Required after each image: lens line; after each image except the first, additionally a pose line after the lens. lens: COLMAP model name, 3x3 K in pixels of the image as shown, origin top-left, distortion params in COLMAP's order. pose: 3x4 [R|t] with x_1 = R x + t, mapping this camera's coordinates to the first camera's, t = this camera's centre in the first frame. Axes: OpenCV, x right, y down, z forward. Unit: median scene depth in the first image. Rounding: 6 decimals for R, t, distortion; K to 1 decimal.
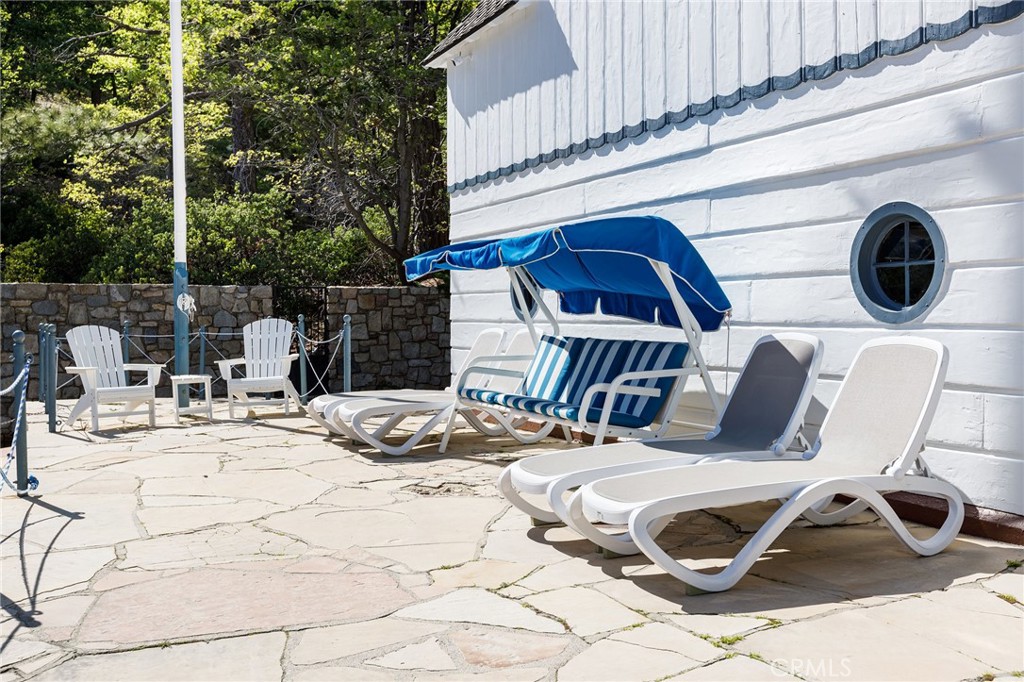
lens RADIAL K [[1042.1, 0, 511.3], [0, 1042.1, 339.0], [0, 0, 1]] dist [0.003985, 0.000000]
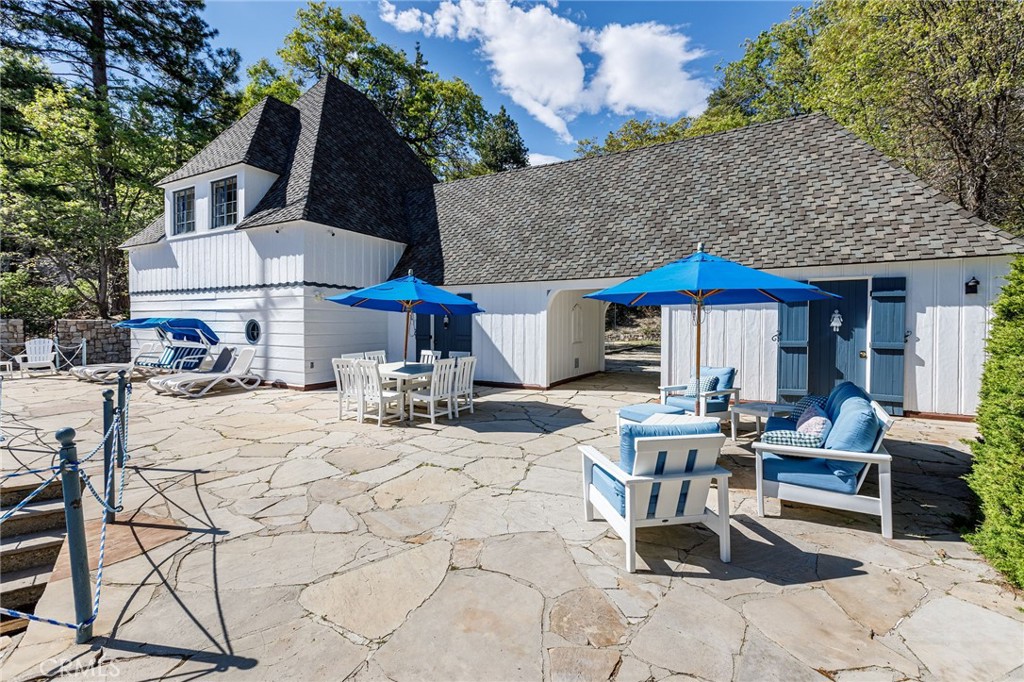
lens RADIAL K [[456.3, 0, 512.7], [0, 456.3, 332.0], [0, 0, 1]] dist [0.000727, -0.000062]
pose [[0.801317, -0.004305, 0.598224, 0.044121], [0.007379, 0.999969, -0.002688, -0.035539], [-0.598194, 0.006568, 0.801324, -0.873604]]
